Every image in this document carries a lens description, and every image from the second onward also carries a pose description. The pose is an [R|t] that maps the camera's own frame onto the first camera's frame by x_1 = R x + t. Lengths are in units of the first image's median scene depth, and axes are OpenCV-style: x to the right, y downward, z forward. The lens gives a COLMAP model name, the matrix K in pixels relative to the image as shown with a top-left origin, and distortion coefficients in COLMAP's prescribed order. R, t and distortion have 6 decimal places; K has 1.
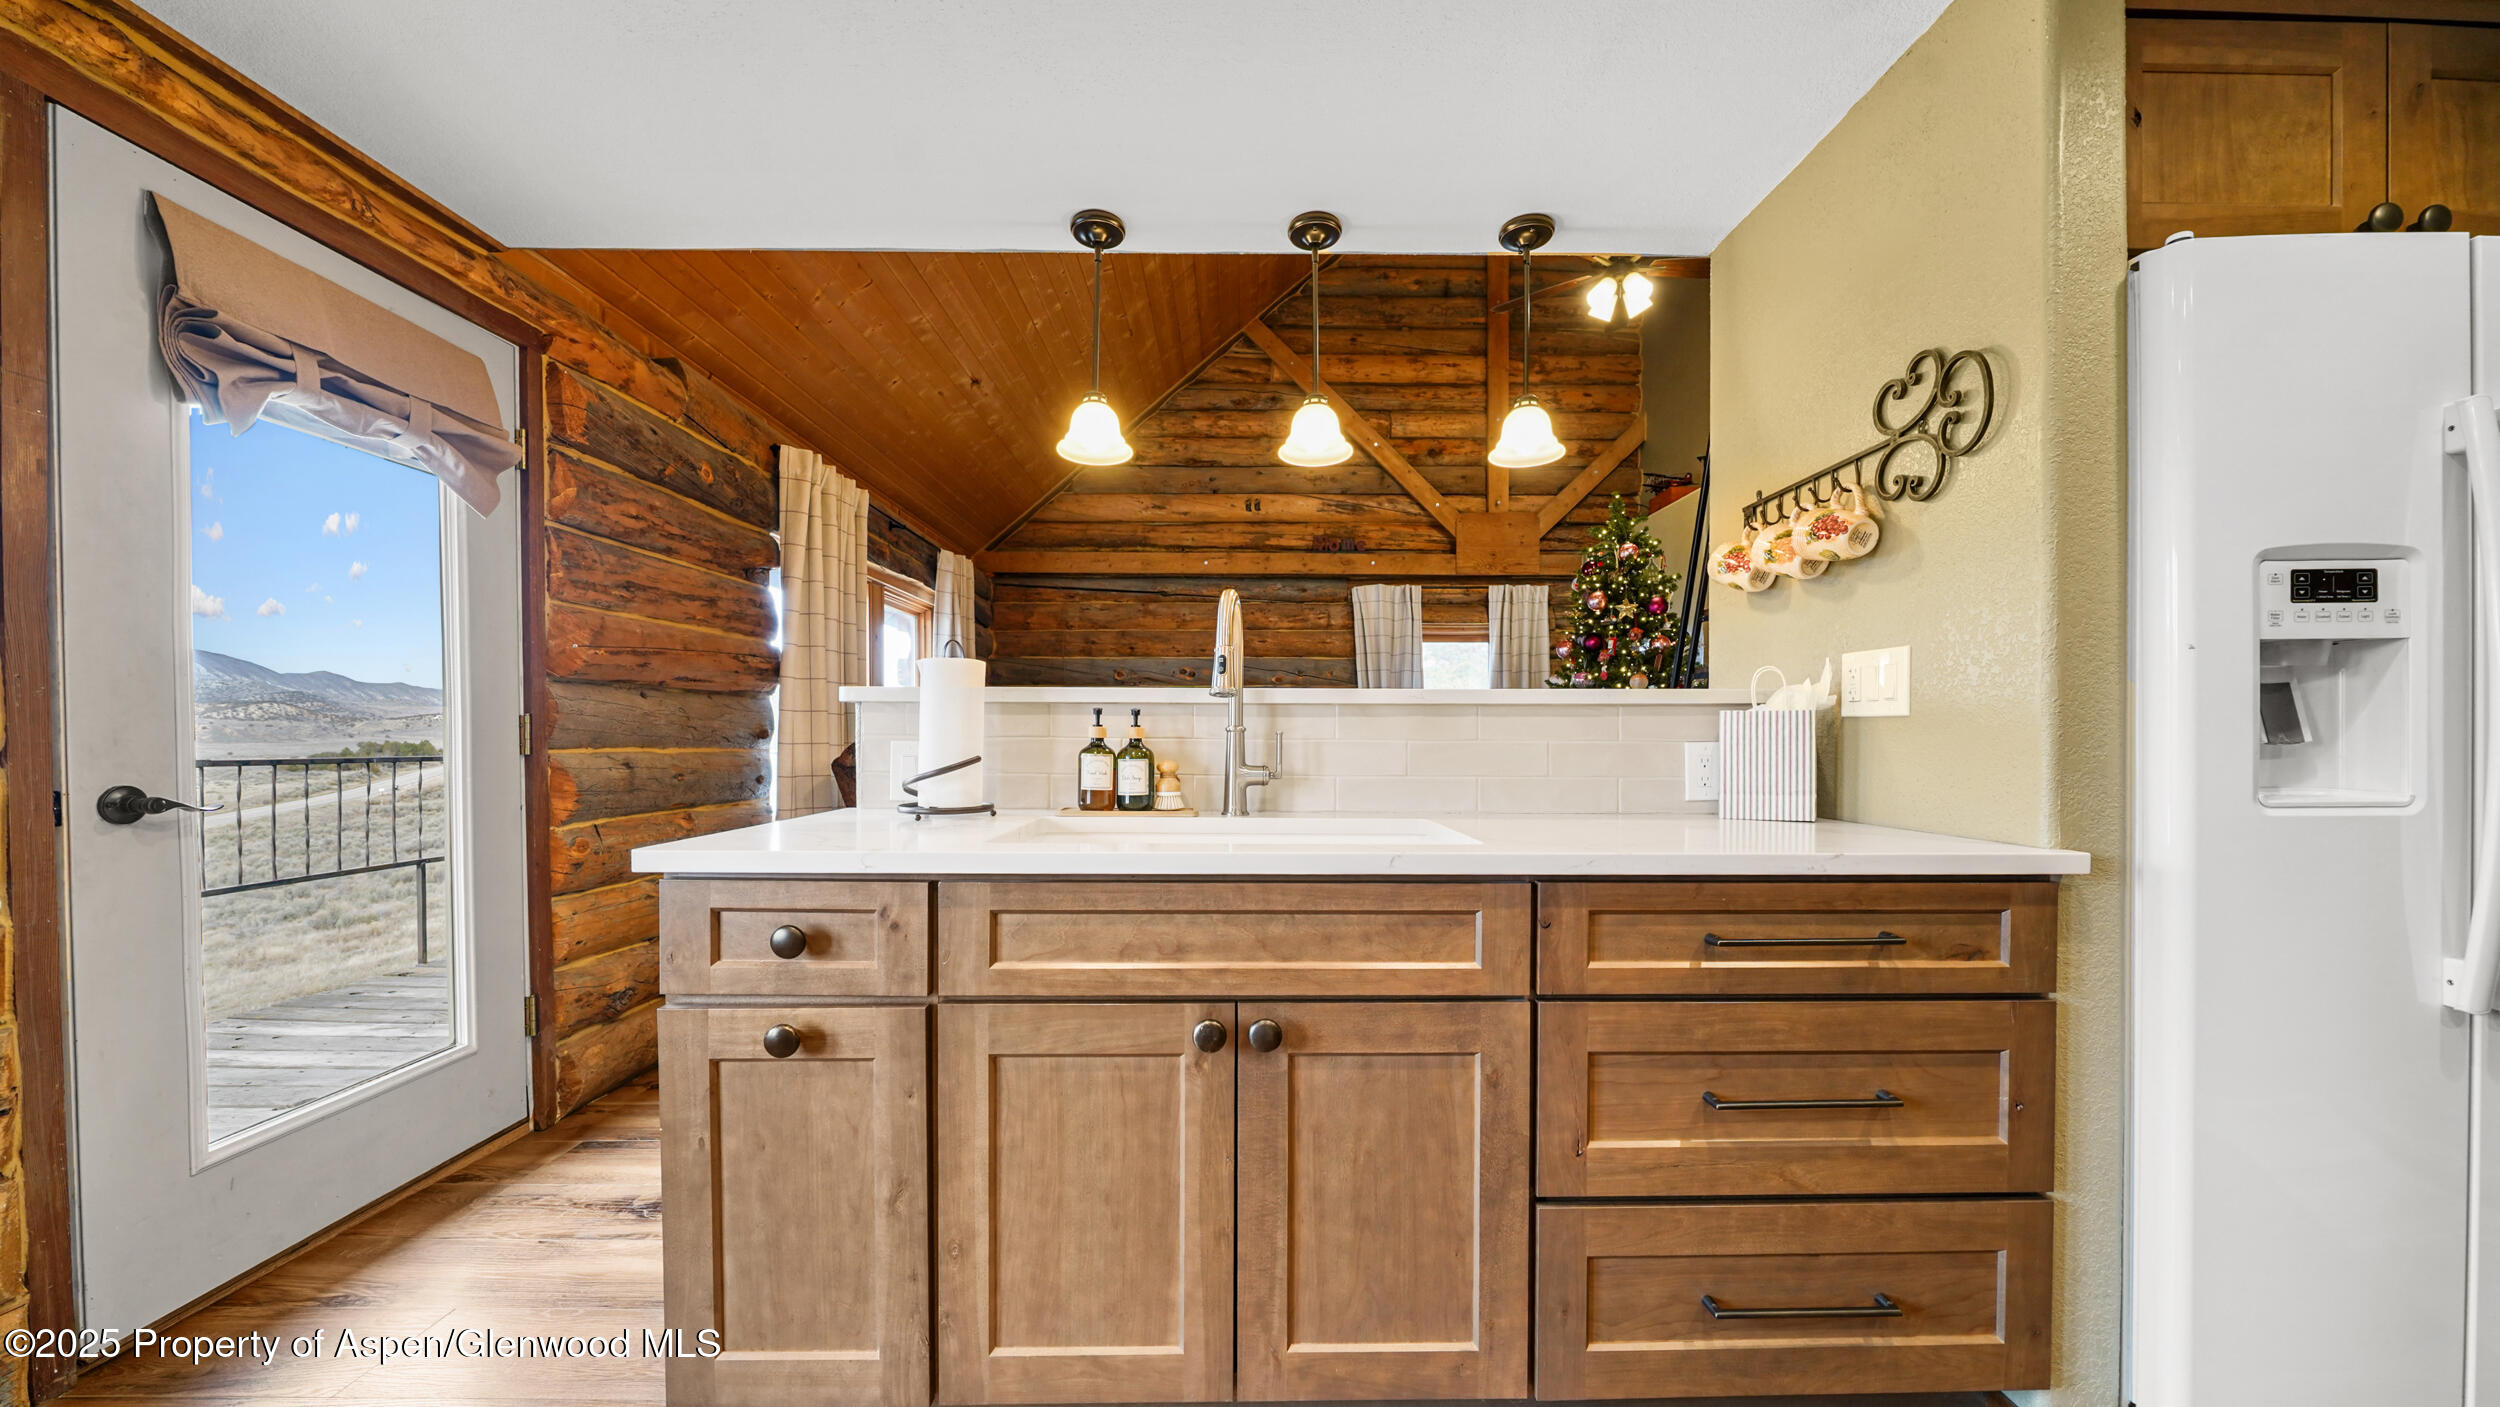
lens RADIAL K [[889.2, 0, 1266.3], [0, 889.2, 748.7], [0, 0, 1]] dist [-0.002897, -0.000509]
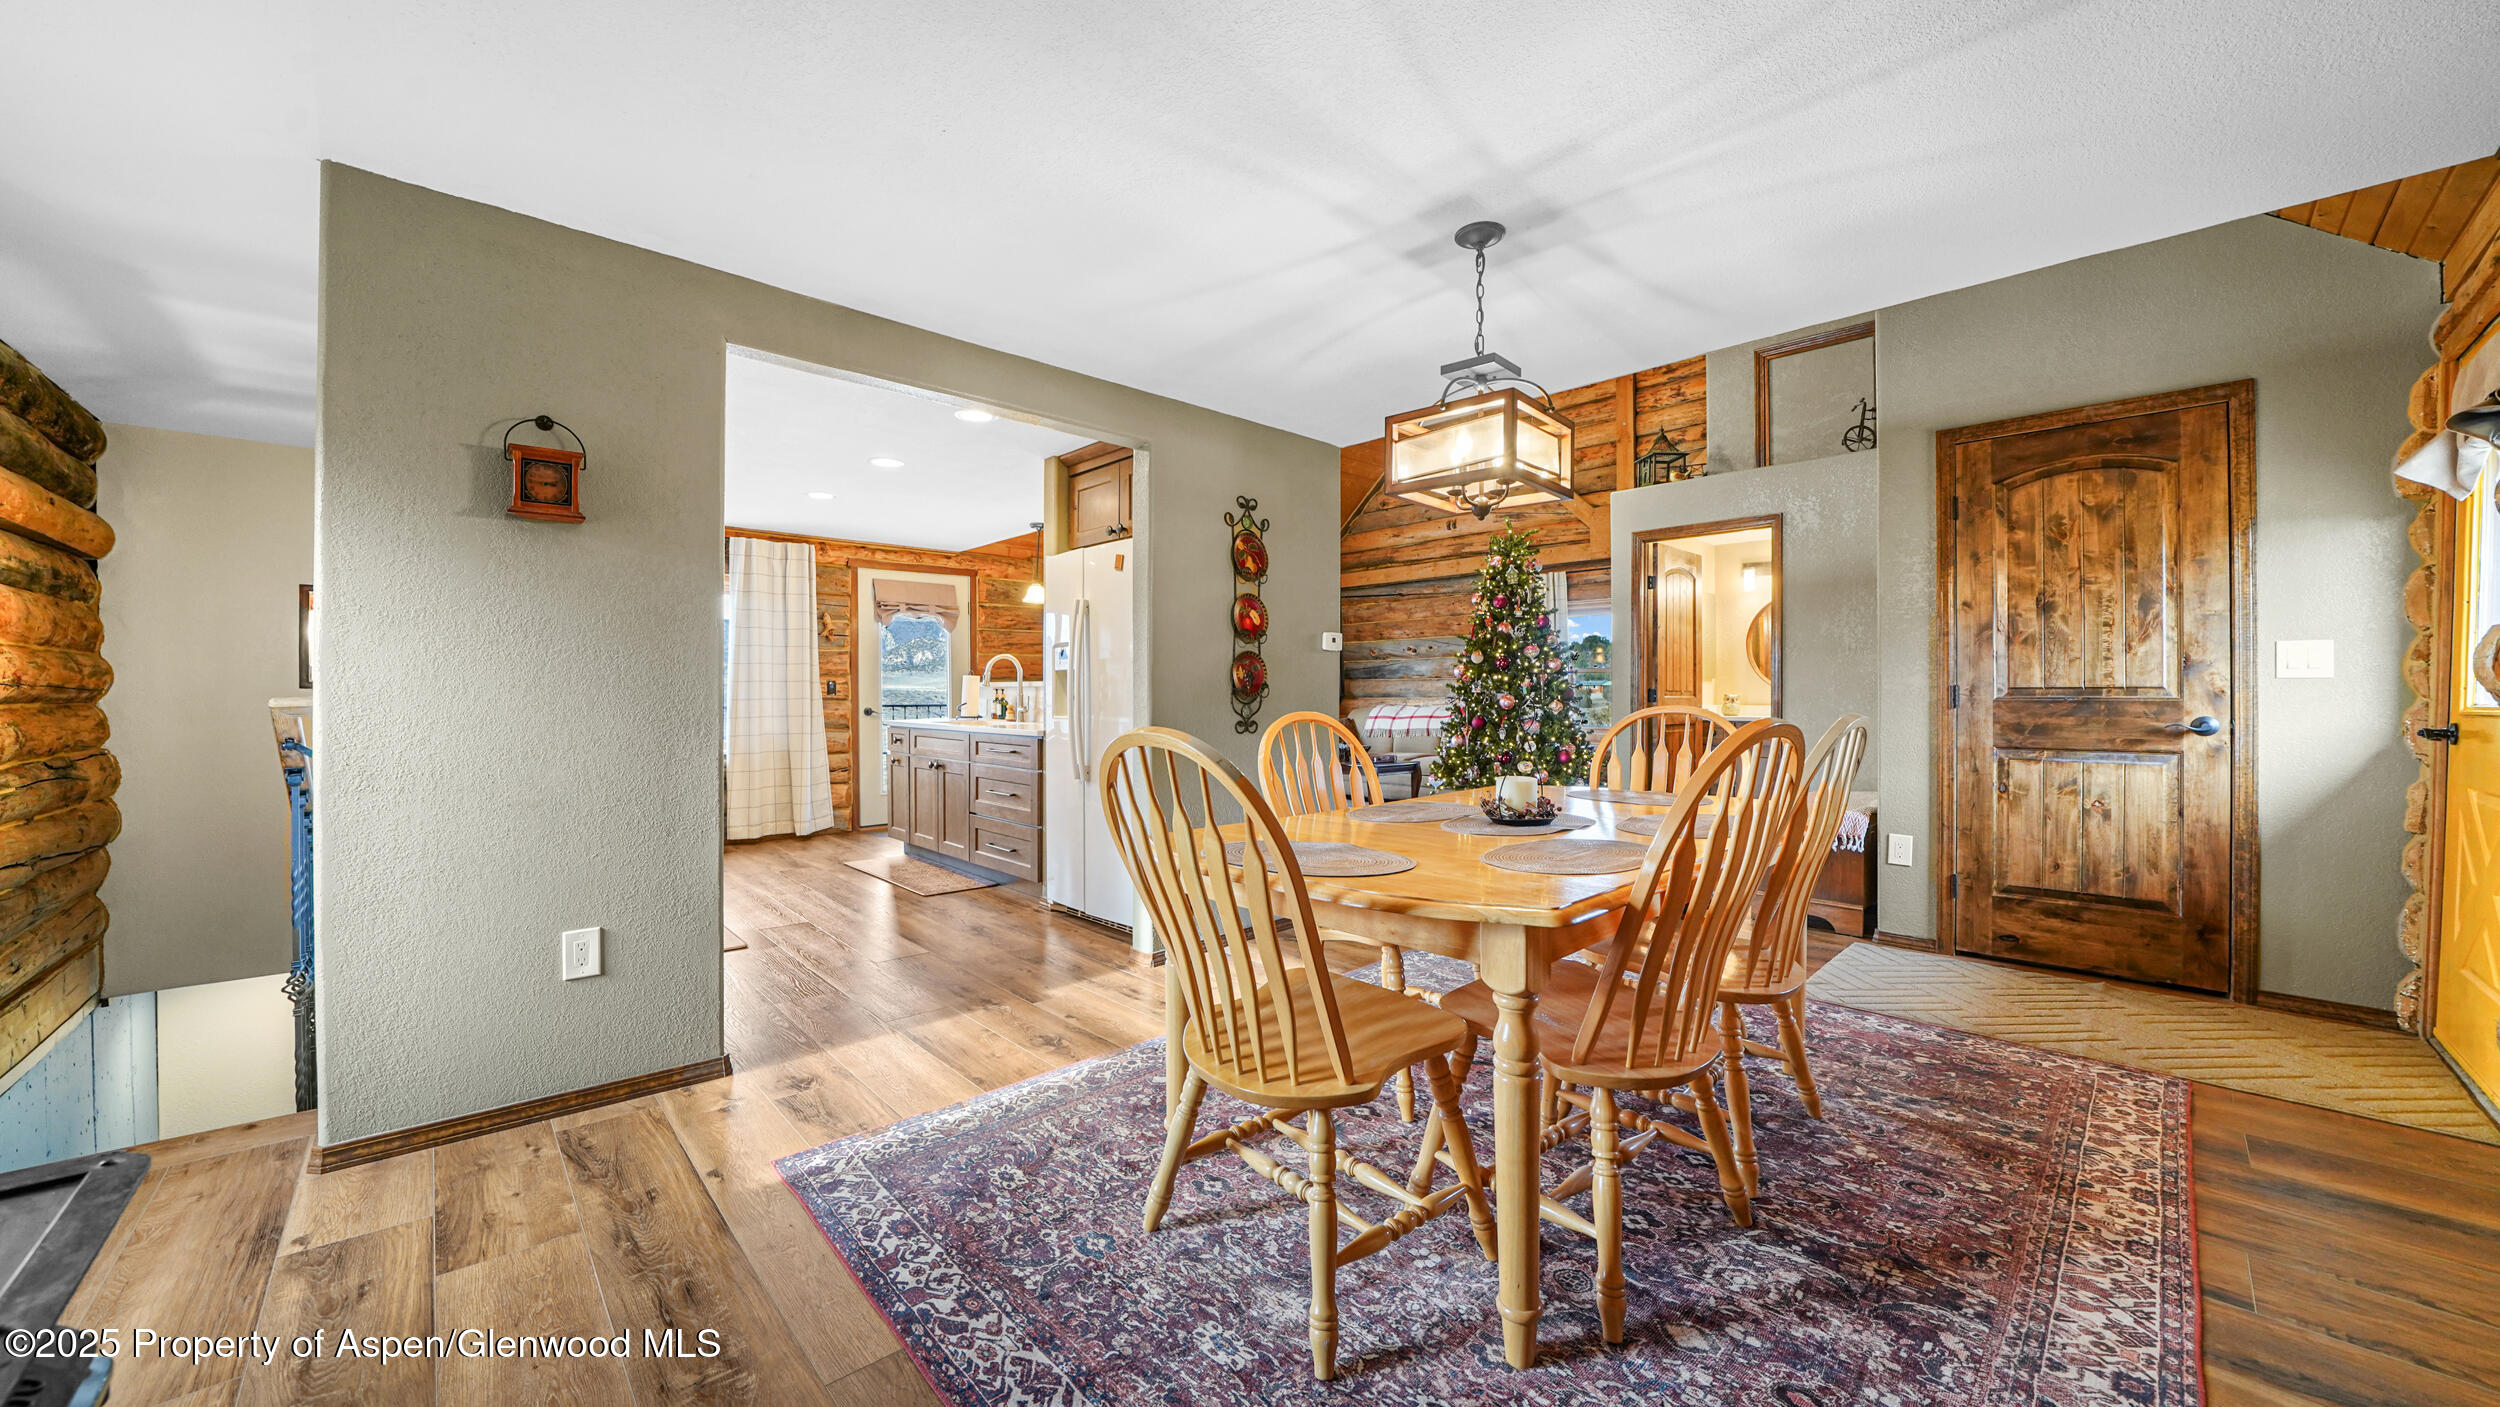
lens RADIAL K [[889.2, 0, 1262.7], [0, 889.2, 694.3], [0, 0, 1]] dist [-0.002897, -0.000509]
pose [[0.674873, -0.000033, -0.737934, 2.789753], [-0.006251, 0.999964, -0.005761, -0.010343], [0.737907, 0.008501, 0.674848, -0.495990]]
